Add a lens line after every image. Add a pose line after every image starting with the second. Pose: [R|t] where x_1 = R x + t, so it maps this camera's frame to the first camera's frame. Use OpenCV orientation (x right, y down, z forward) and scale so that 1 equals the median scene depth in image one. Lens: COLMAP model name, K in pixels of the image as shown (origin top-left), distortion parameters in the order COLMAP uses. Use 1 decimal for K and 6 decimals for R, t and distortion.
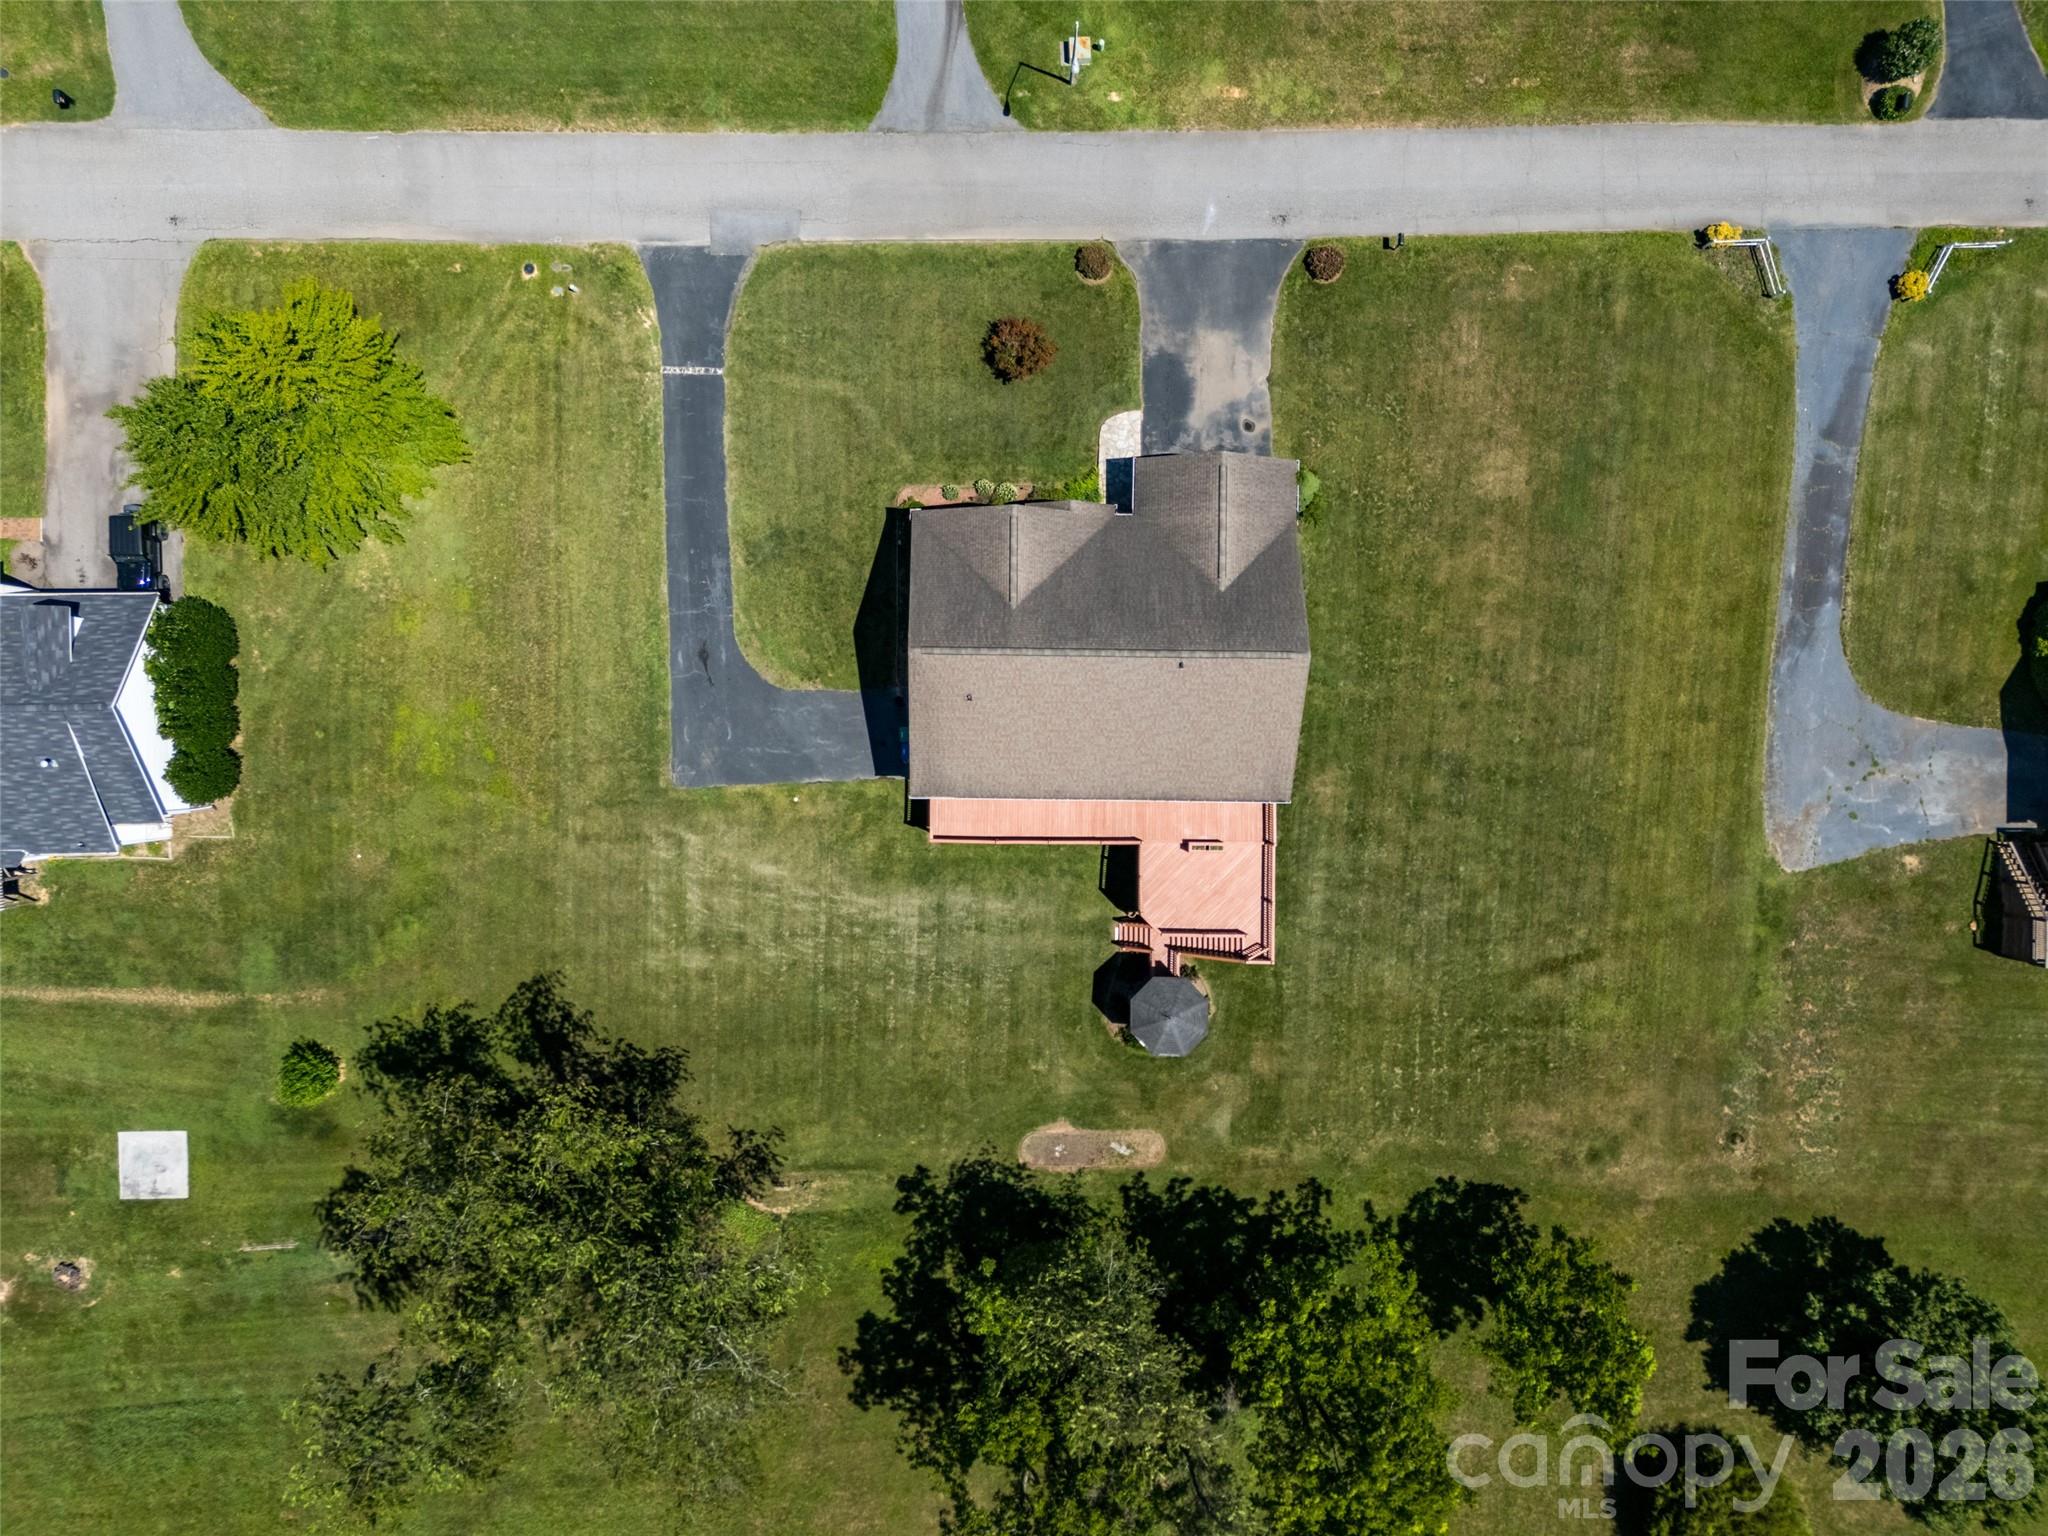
lens RADIAL K [[1506.7, 0, 1018.4], [0, 1506.7, 768.4], [0, 0, 1]] dist [0.063034, -0.040576]
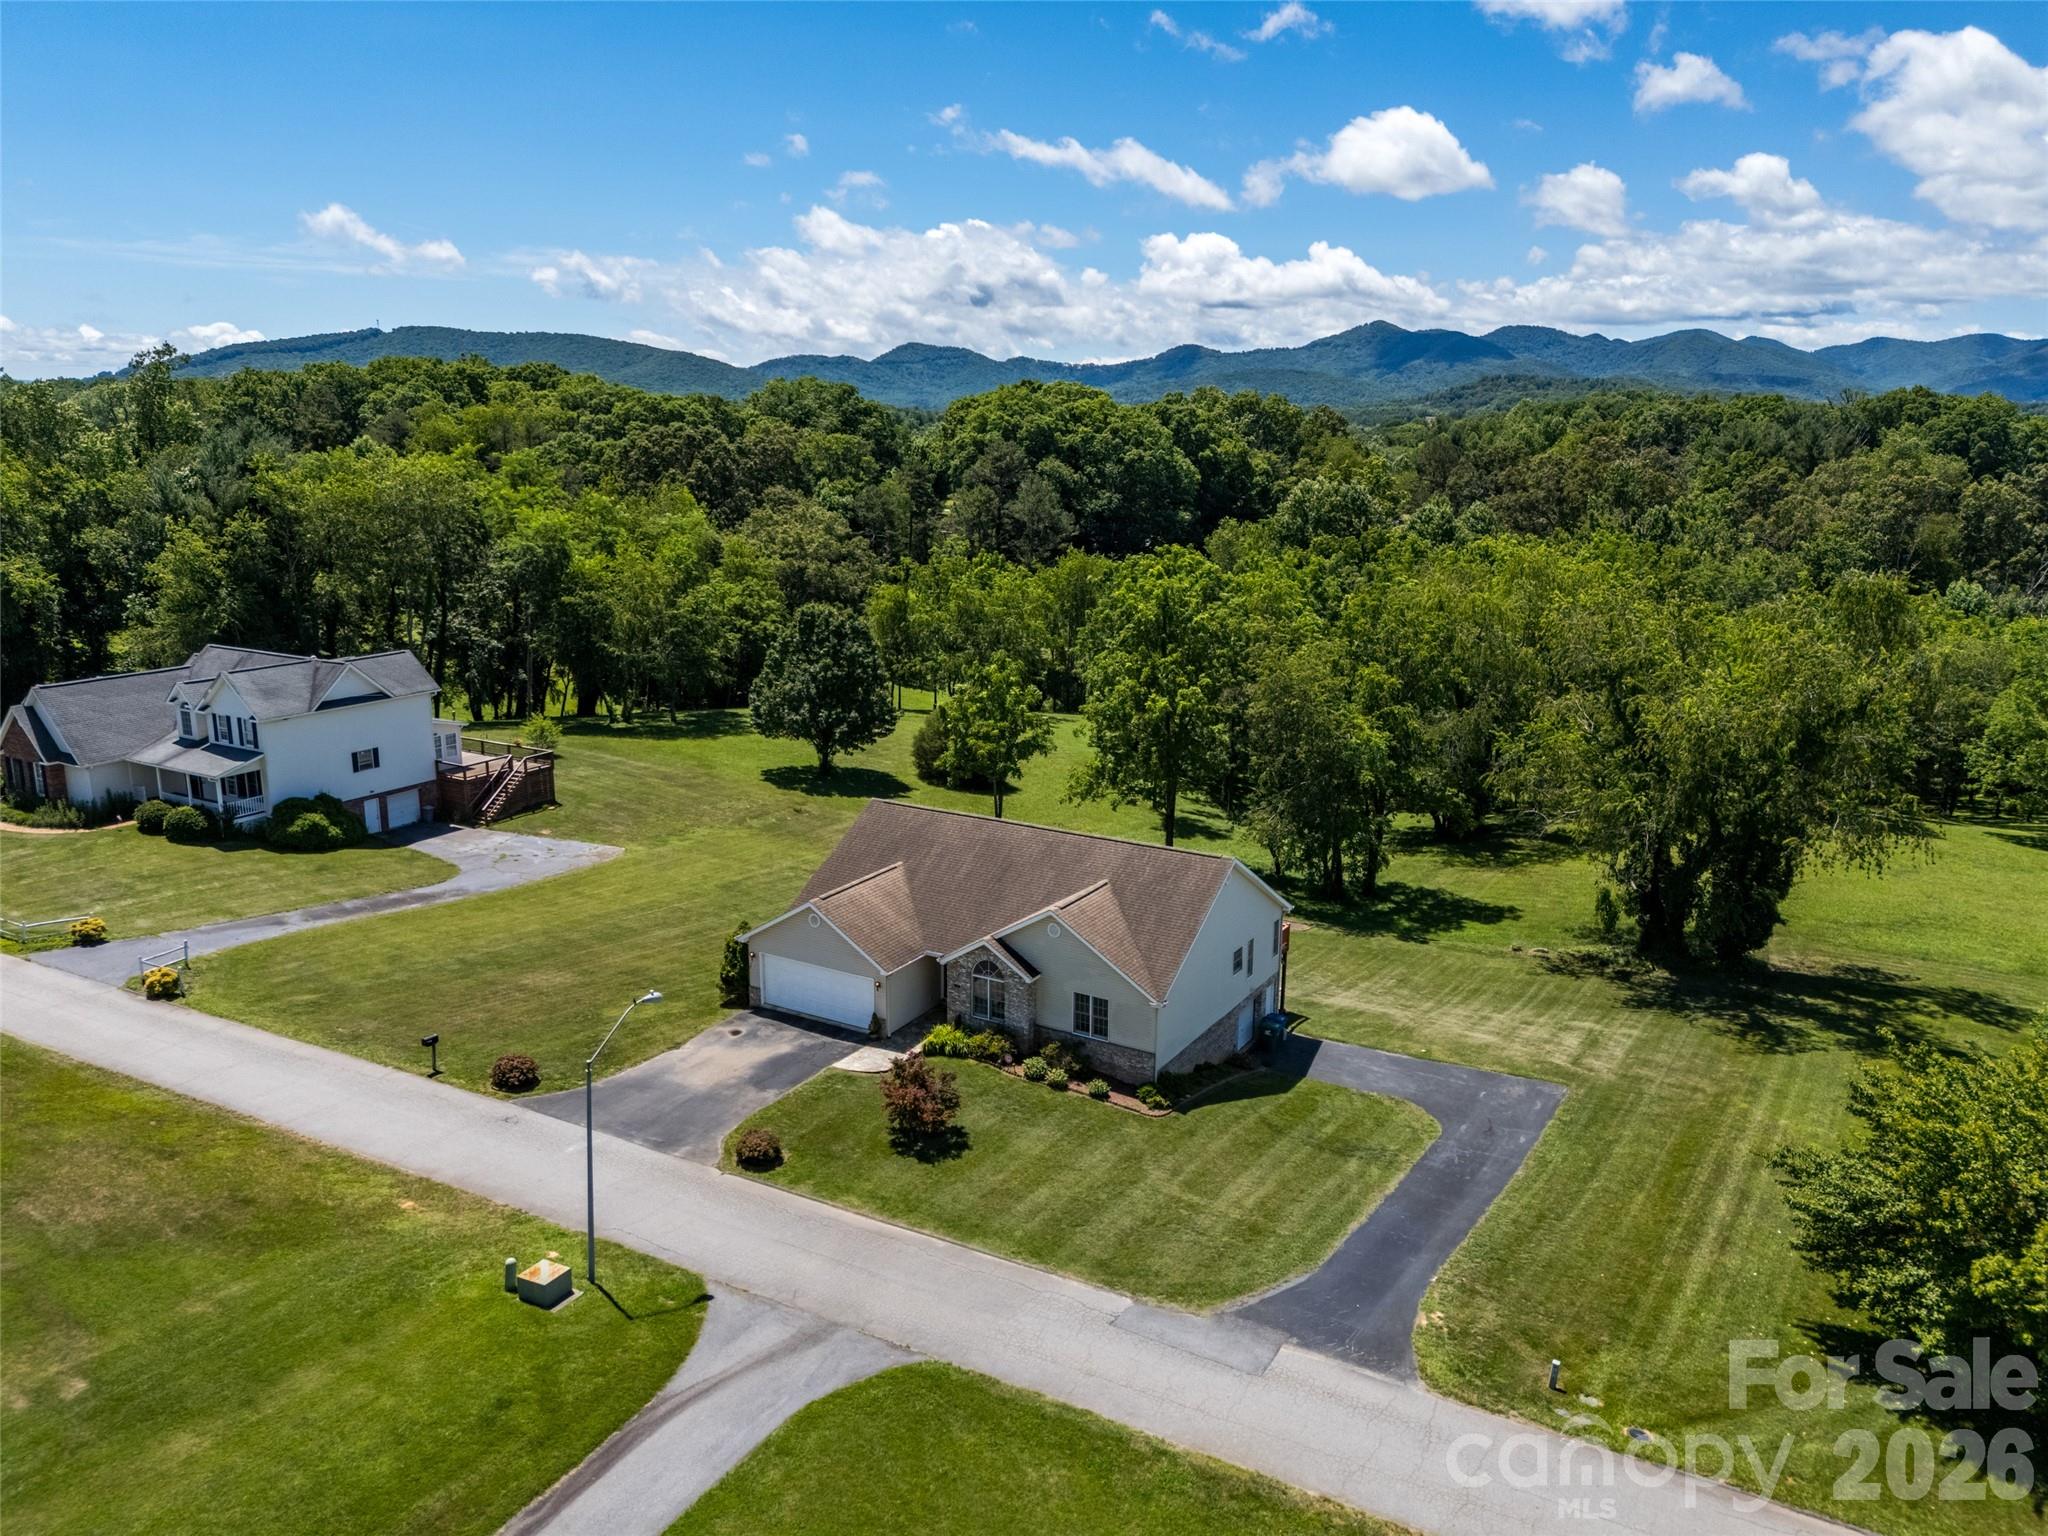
lens RADIAL K [[1506.7, 0, 1027.5], [0, 1506.7, 767.5], [0, 0, 1]] dist [0.063034, -0.040576]
pose [[-0.862760, -0.161088, 0.479266, -0.349091], [0.504700, -0.217397, 0.835474, -0.796219], [-0.030394, 0.962699, 0.268863, 0.643794]]
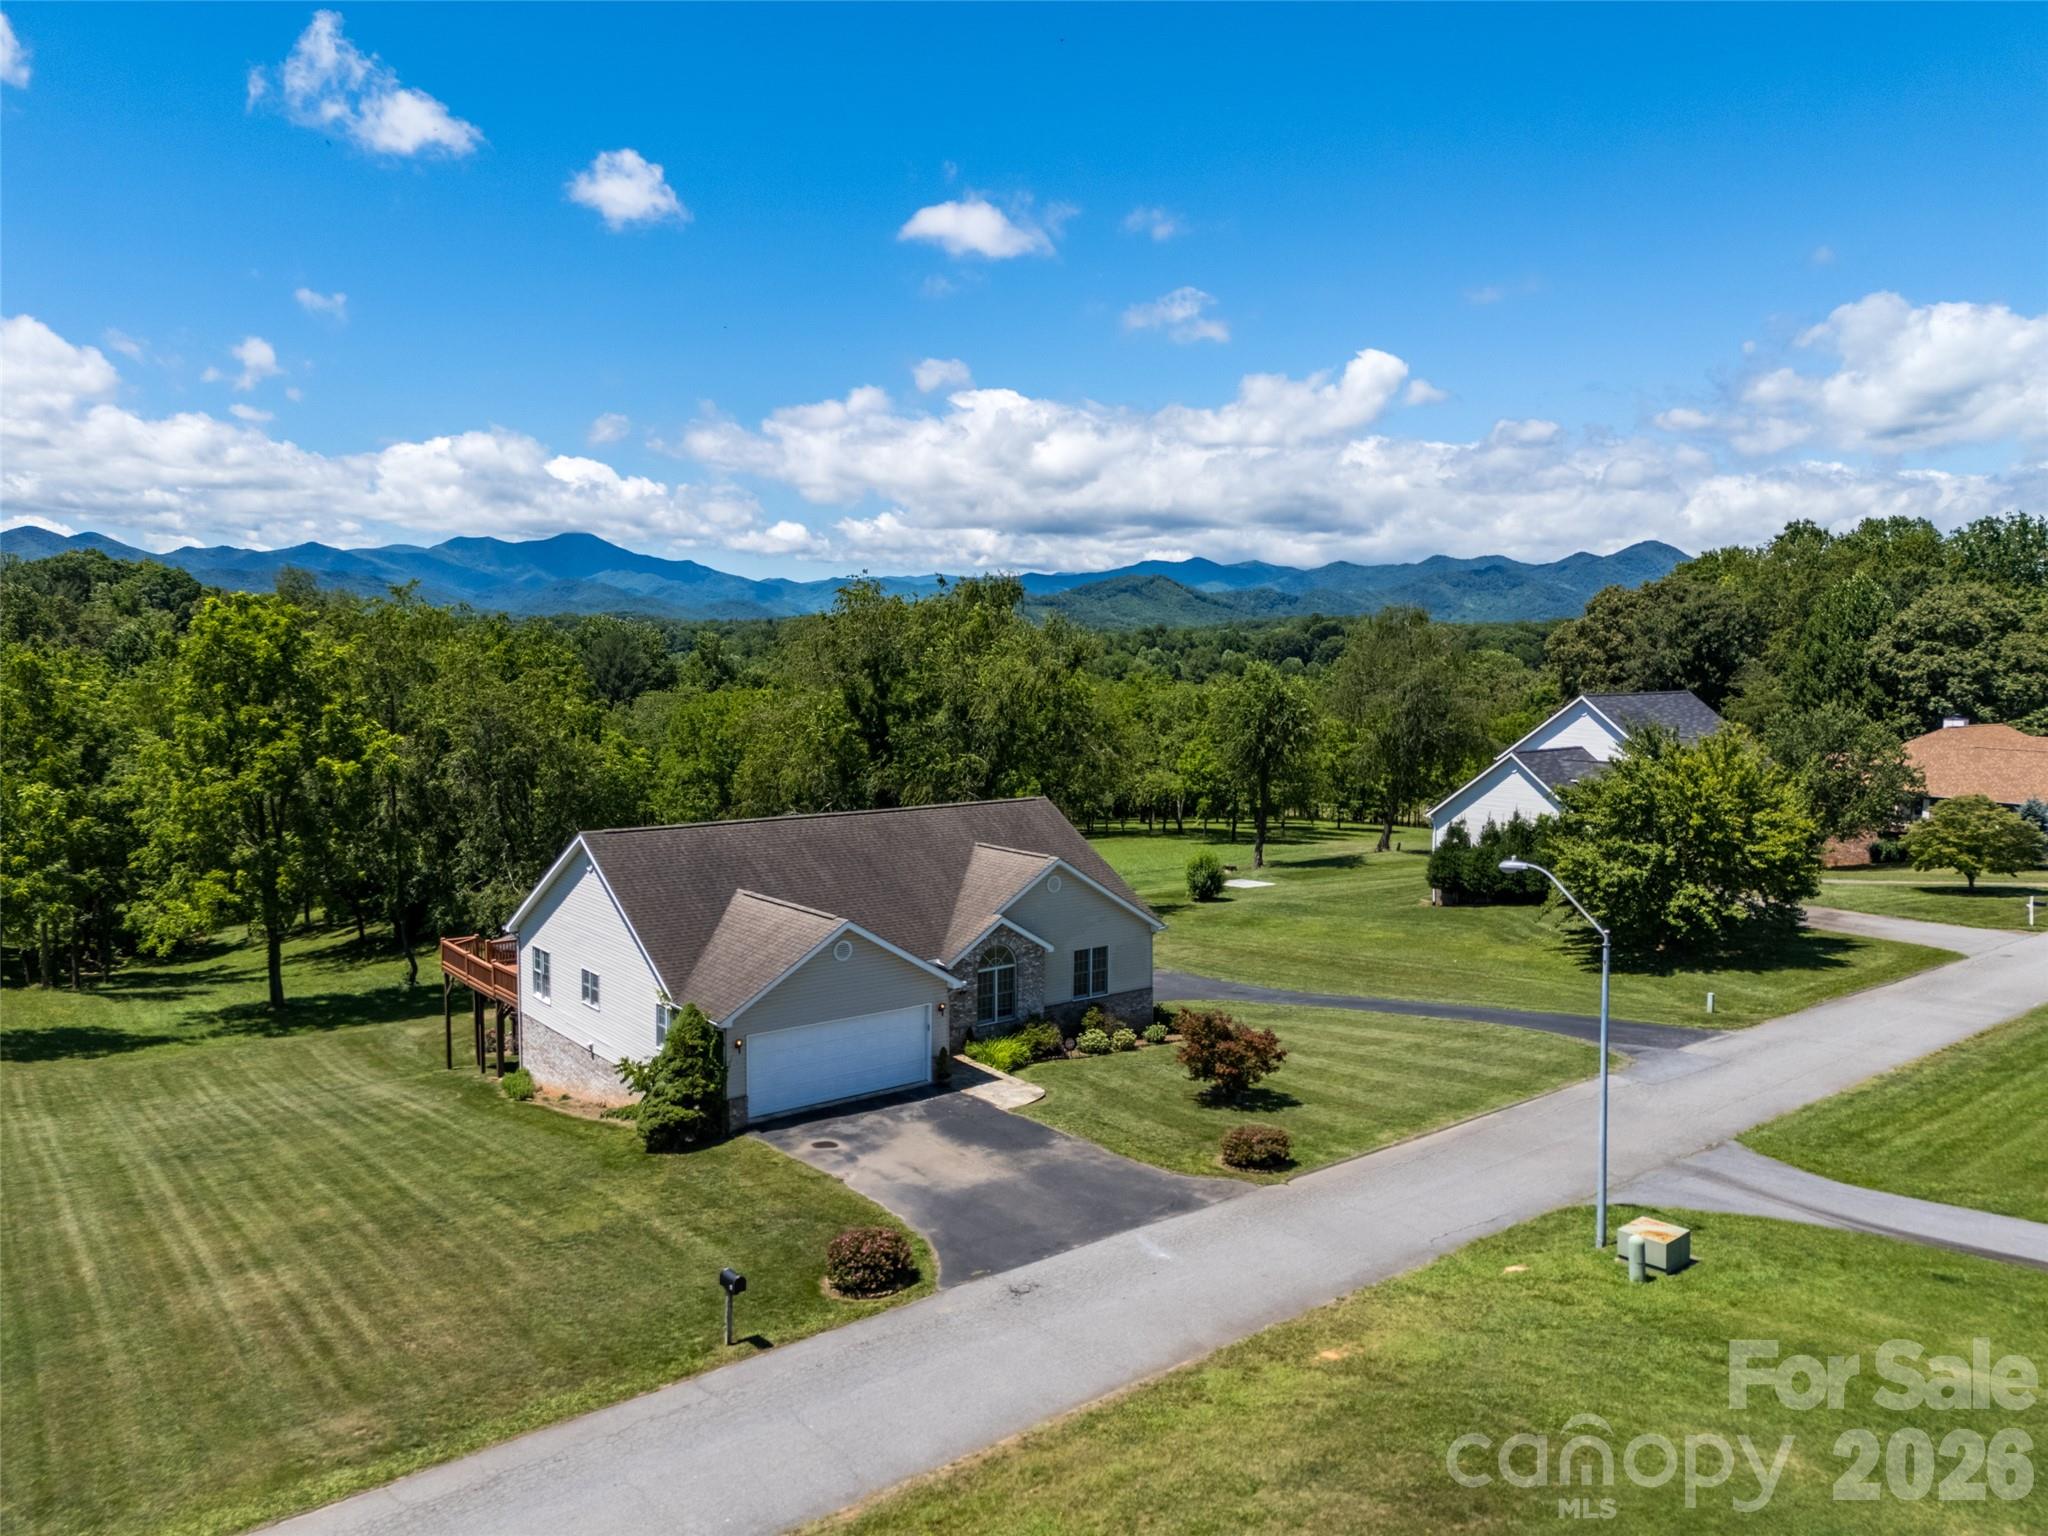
lens RADIAL K [[1506.7, 0, 1023.3], [0, 1506.7, 768.8], [0, 0, 1]] dist [0.063034, -0.040576]
pose [[-0.782903, 0.008227, -0.622090, 0.421892], [-0.619738, -0.098168, 0.778645, -0.661714], [-0.054663, 0.995136, 0.081954, 0.829013]]
